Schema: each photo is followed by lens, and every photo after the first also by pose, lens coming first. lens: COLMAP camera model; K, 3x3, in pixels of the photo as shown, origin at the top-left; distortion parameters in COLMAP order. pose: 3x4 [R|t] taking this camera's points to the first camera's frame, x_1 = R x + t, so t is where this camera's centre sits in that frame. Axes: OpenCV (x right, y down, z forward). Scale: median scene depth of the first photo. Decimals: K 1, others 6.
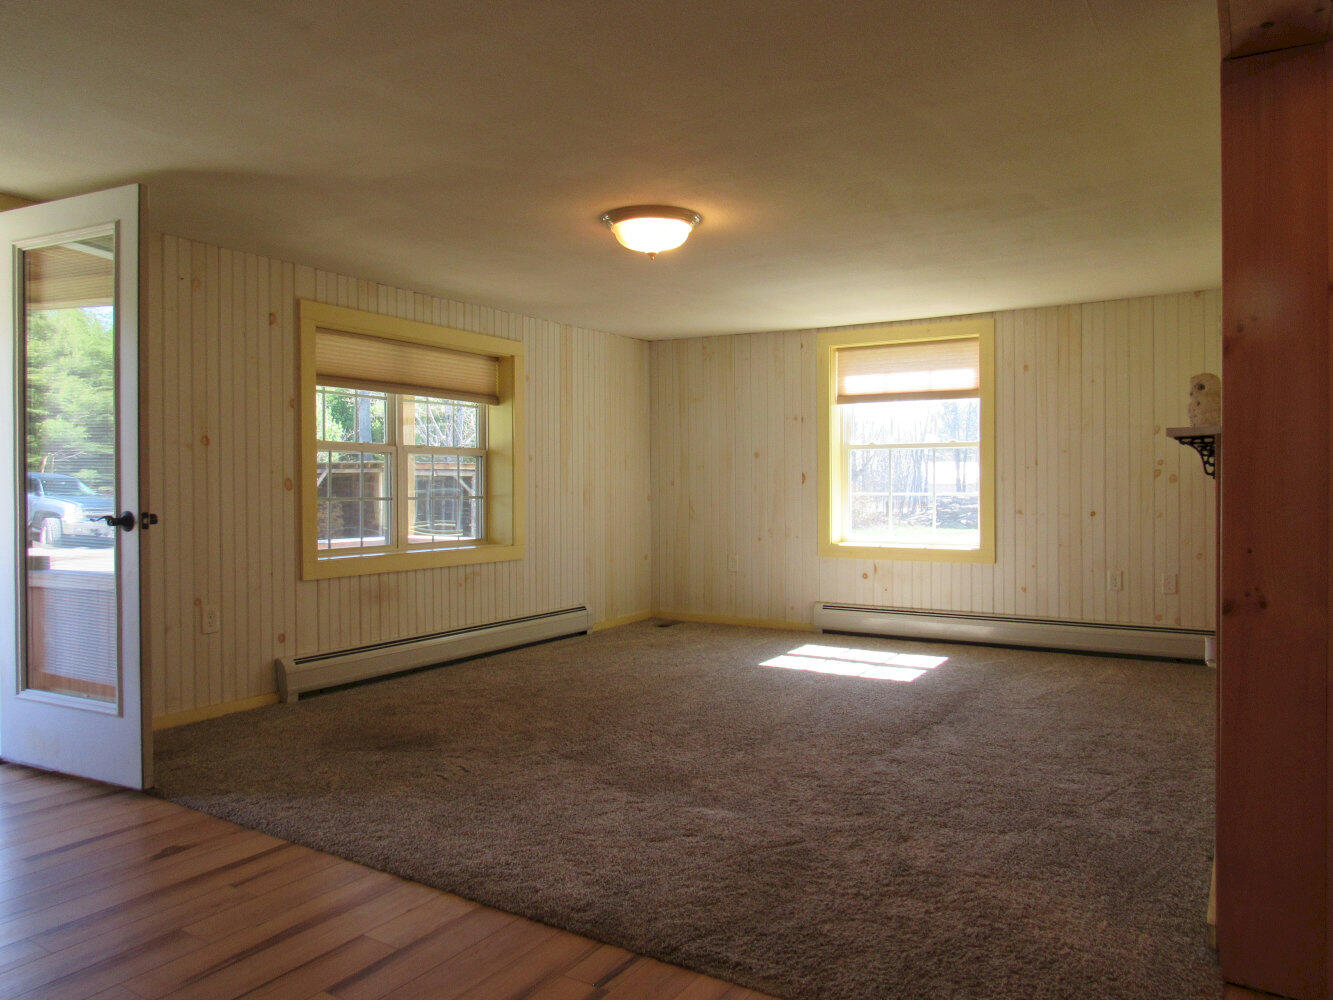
lens RADIAL K [[956.0, 0, 671.2], [0, 956.0, 491.7], [0, 0, 1]] dist [-0.049502, 0.032191]
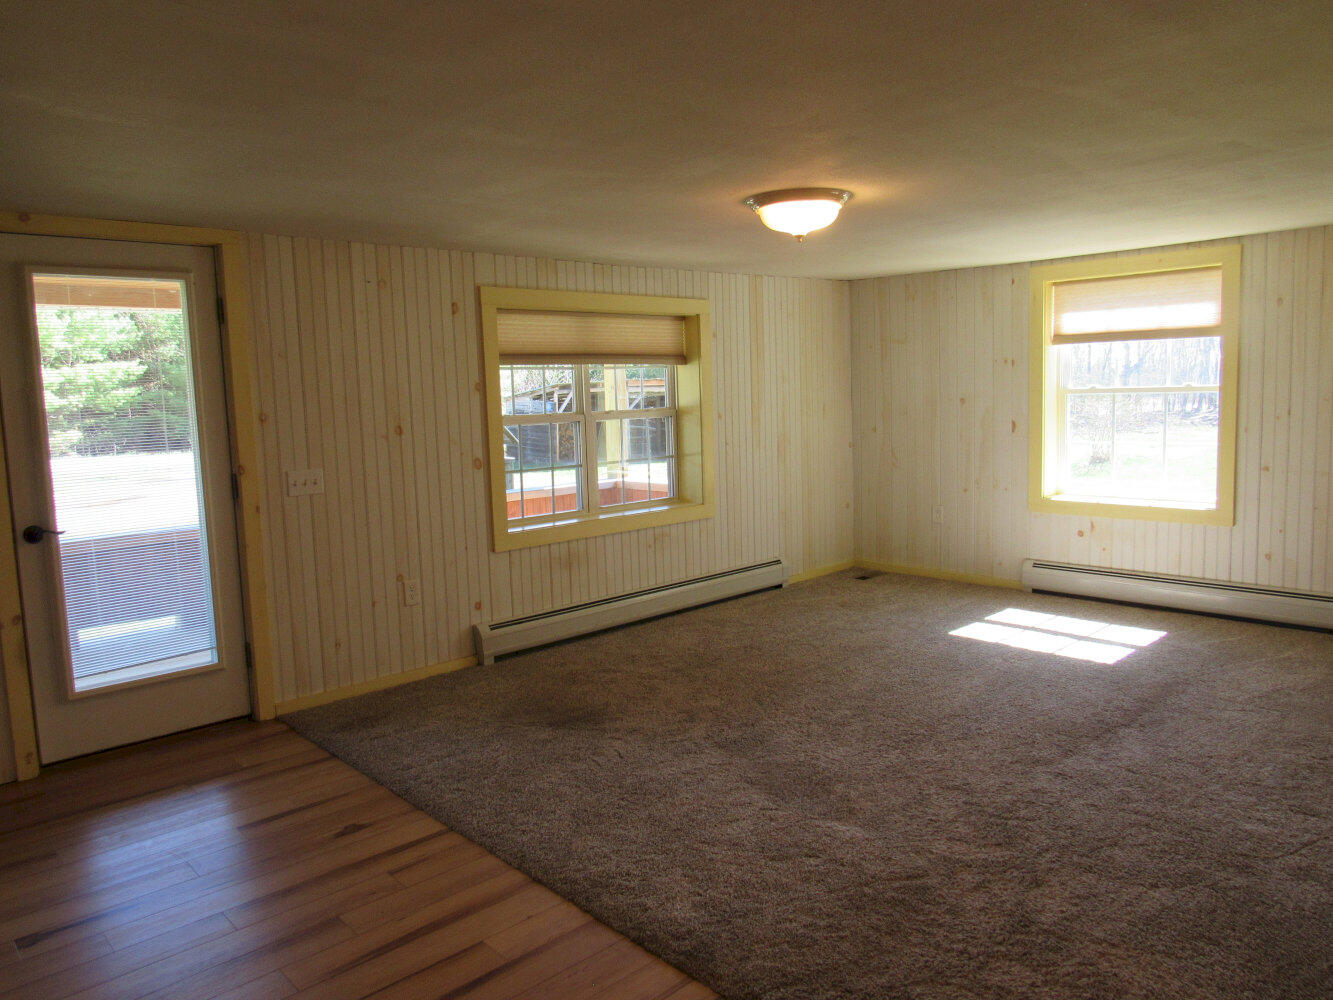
lens RADIAL K [[956.0, 0, 660.0], [0, 956.0, 495.1], [0, 0, 1]] dist [-0.049502, 0.032191]
pose [[0.962712, 0.001287, -0.270526, 0.091356], [0.027816, 0.994218, 0.103719, -0.084724], [0.269095, -0.107376, 0.957109, 0.025767]]
